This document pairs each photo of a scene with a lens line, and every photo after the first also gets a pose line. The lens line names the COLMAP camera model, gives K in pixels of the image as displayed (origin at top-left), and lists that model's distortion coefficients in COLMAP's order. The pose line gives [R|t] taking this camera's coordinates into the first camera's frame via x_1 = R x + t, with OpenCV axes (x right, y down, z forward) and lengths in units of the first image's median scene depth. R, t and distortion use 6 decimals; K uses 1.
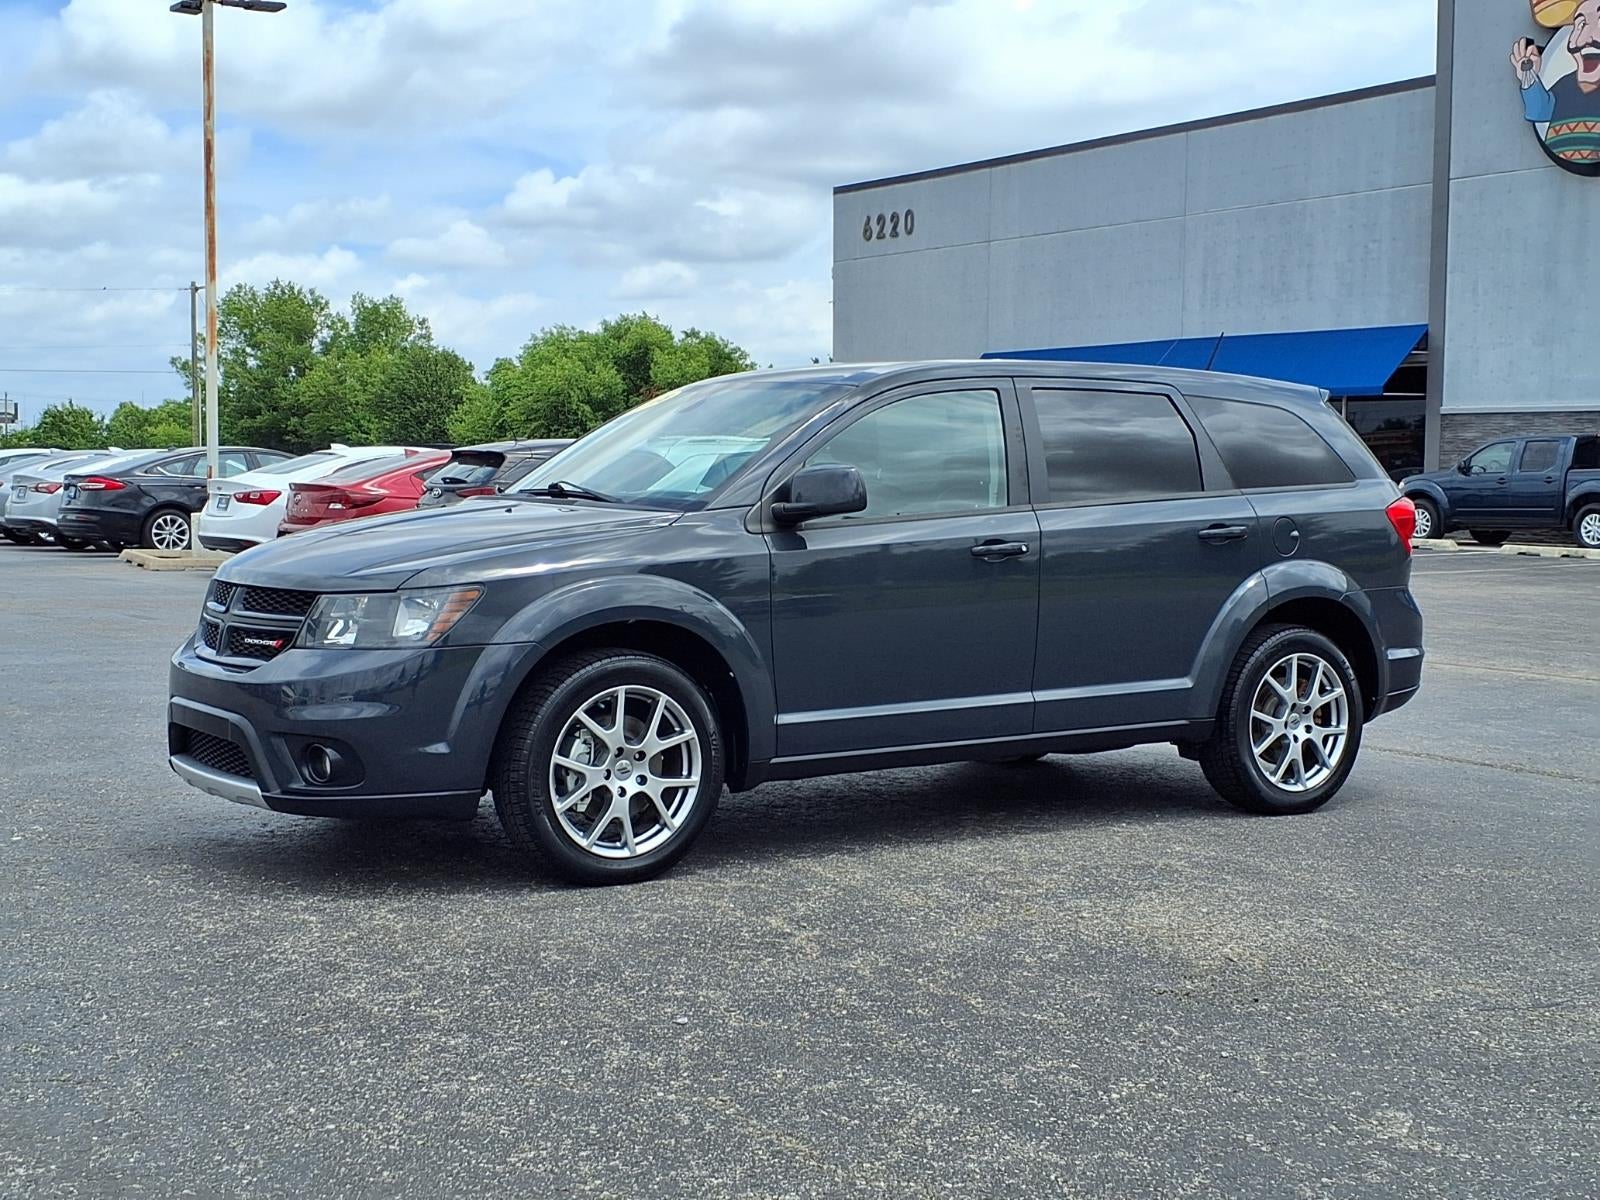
lens RADIAL K [[2121.1, 0, 808.7], [0, 2121.1, 601.2], [0, 0, 1]] dist [0.082366, 0.000000]
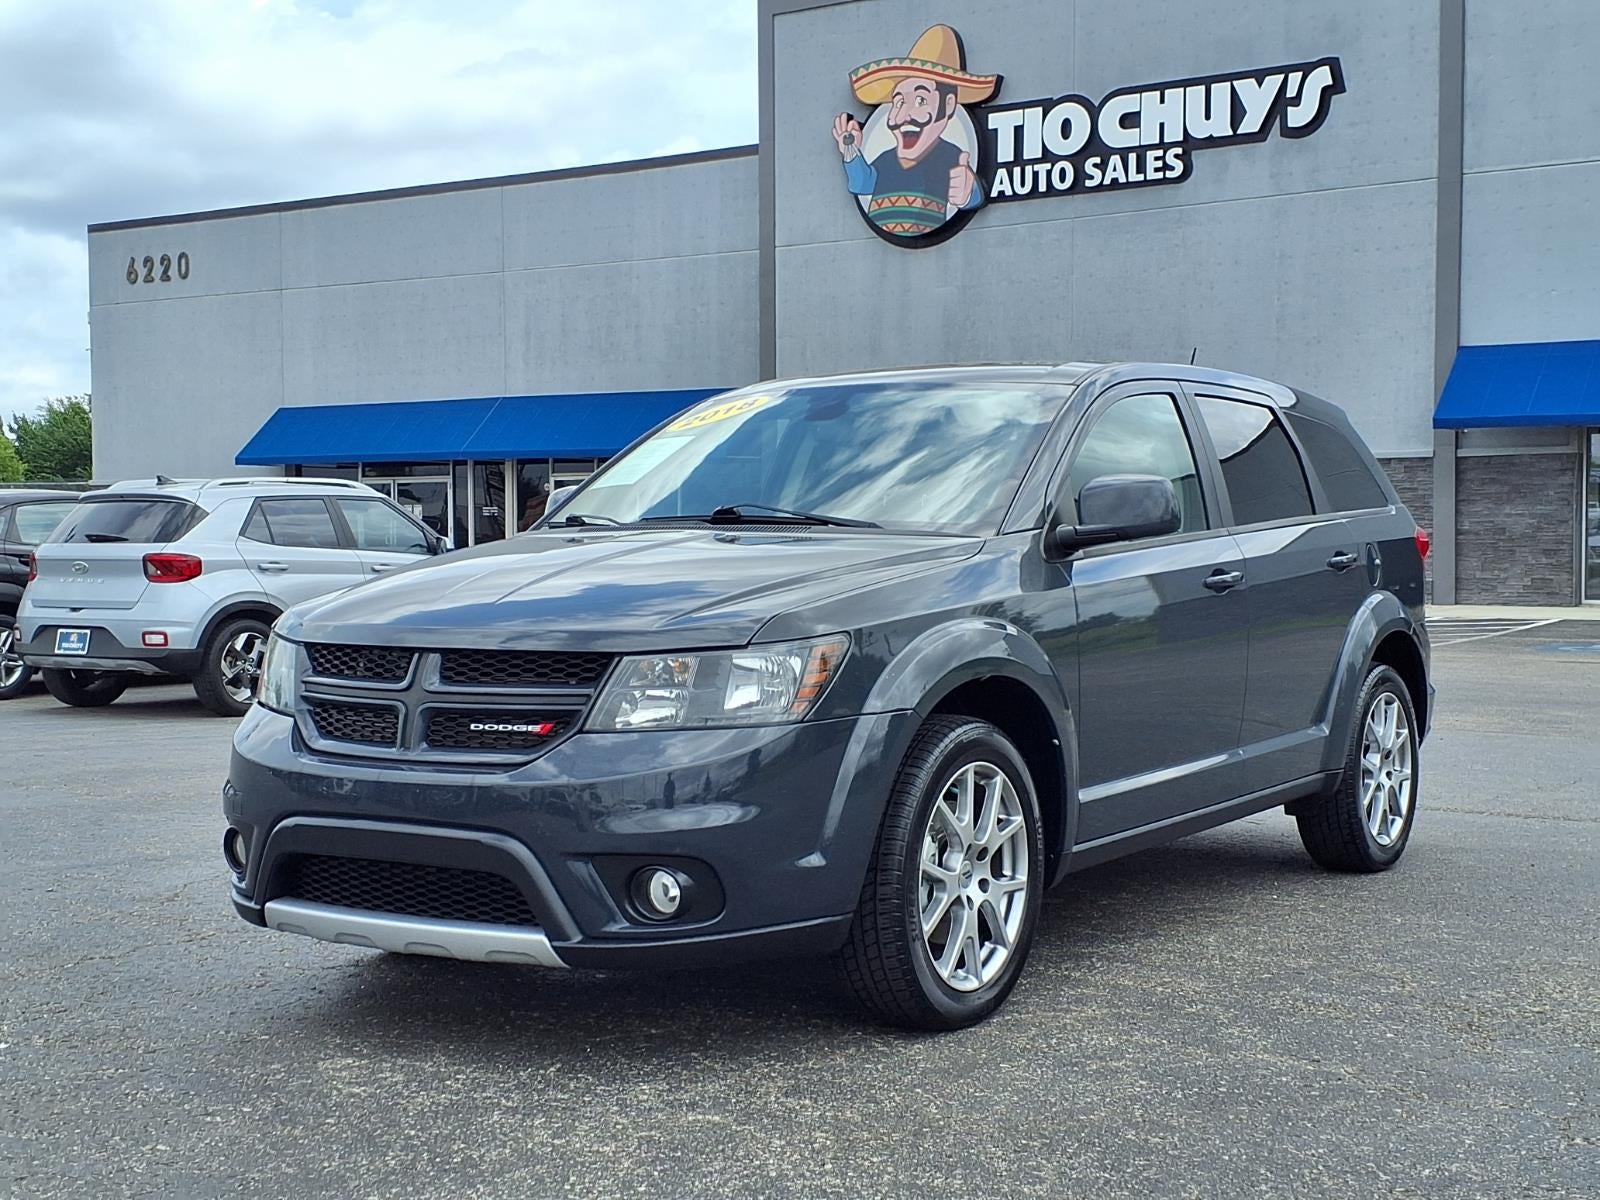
lens RADIAL K [[2121.1, 0, 818.1], [0, 2121.1, 648.7], [0, 0, 1]] dist [0.082366, 0.000000]
pose [[0.917573, -0.032760, 0.396215, -0.096046], [0.037605, 0.999283, -0.004464, 0.000047], [-0.395784, 0.018996, 0.918147, 0.069831]]
